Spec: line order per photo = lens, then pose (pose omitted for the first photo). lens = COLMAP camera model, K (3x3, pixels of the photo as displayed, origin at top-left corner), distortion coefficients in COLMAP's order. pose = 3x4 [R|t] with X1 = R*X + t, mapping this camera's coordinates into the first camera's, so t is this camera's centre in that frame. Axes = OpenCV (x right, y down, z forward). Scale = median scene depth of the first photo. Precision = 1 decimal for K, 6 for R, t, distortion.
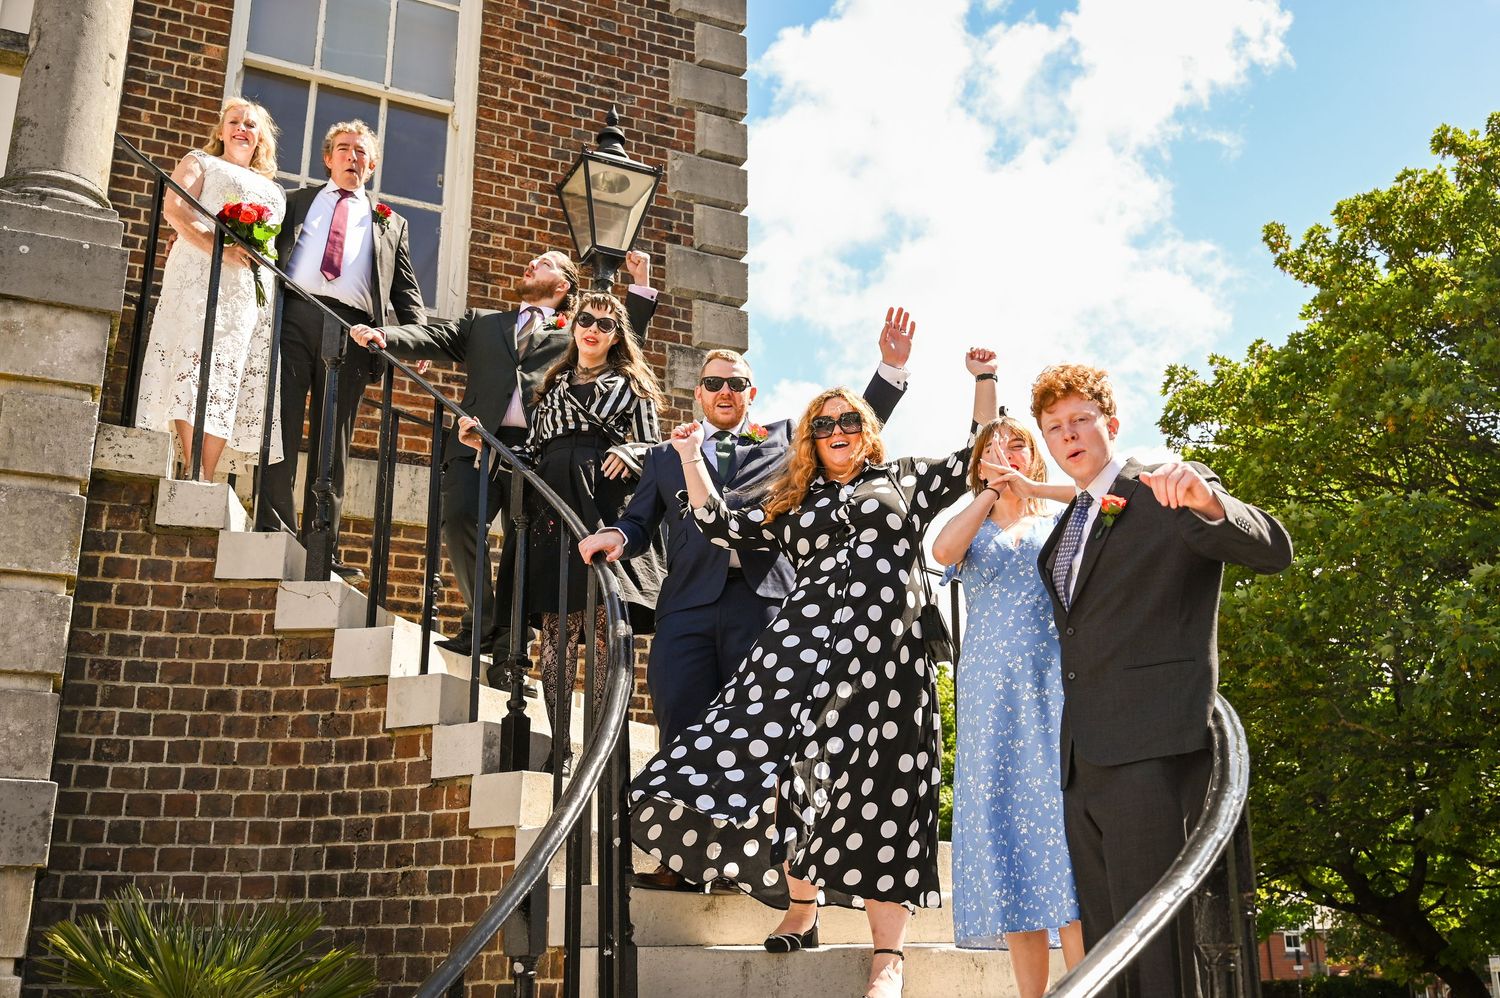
lens RADIAL K [[1557.1, 0, 803.8], [0, 1557.1, 491.3], [0, 0, 1]] dist [-0.005269, 0.000000]
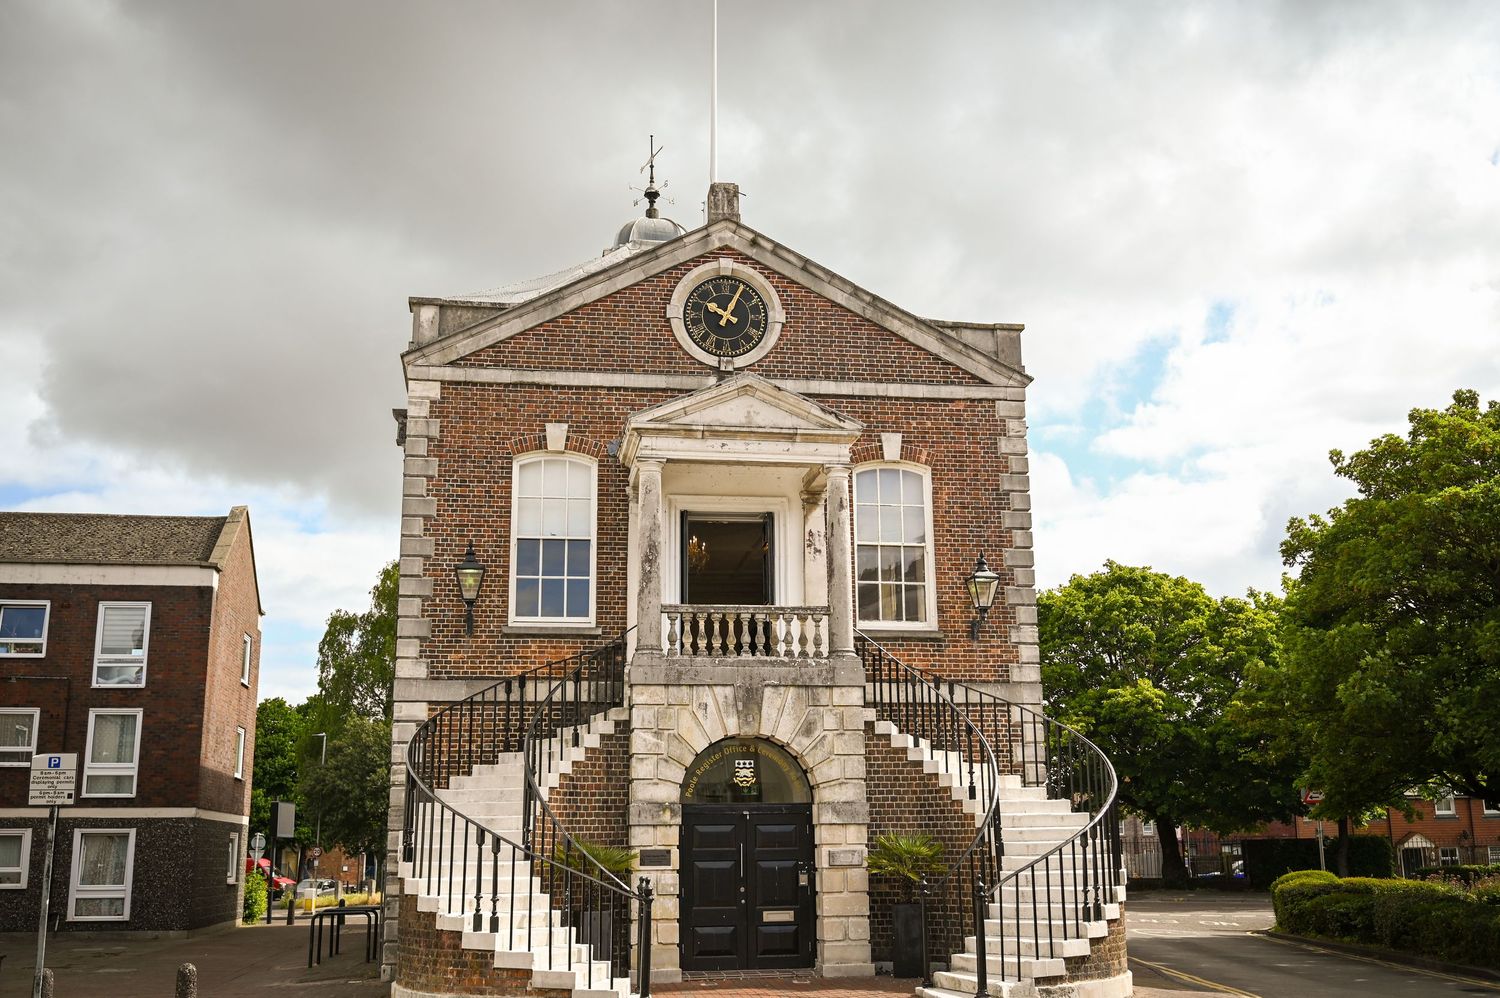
lens RADIAL K [[1501.0, 0, 747.4], [0, 1501.0, 497.3], [0, 0, 1]] dist [0.008775, 0.000000]
pose [[0.955468, -0.063740, -0.288130, 0.418537], [0.088640, 0.993296, 0.074202, -0.912772], [0.281468, -0.096437, 0.954712, -2.741705]]
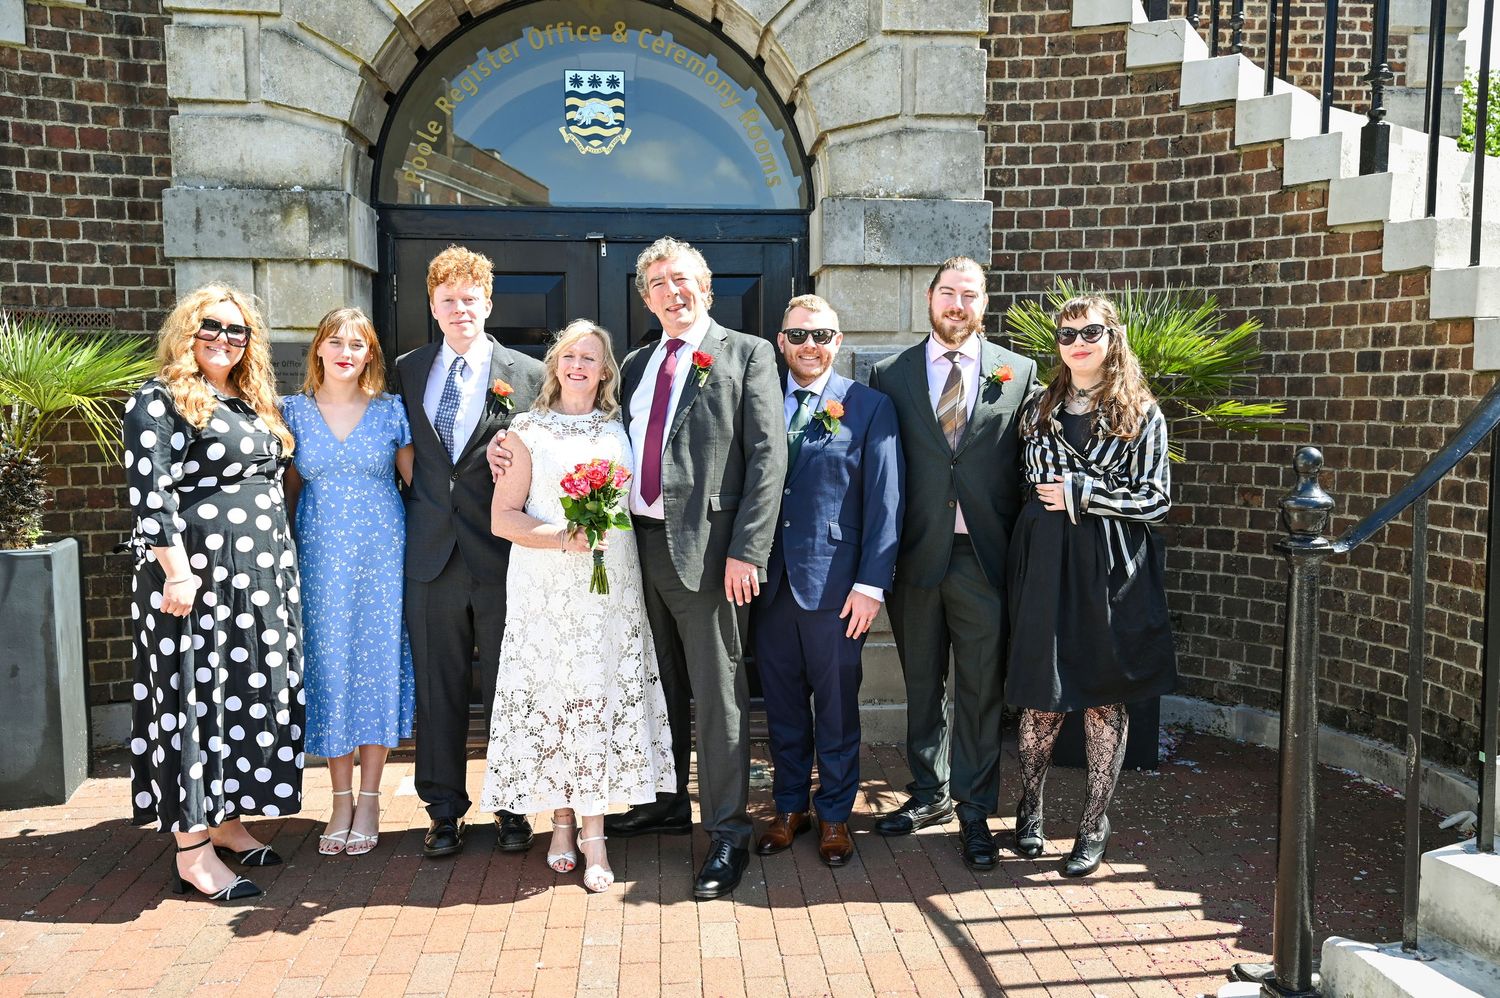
lens RADIAL K [[1214.5, 0, 753.7], [0, 1214.5, 499.6], [0, 0, 1]] dist [0.041069, -0.024770]
pose [[0.927525, 0.047155, -0.370775, -0.248834], [0.103317, 0.921009, 0.375590, 0.012229], [0.359198, -0.386677, 0.849387, -0.029643]]
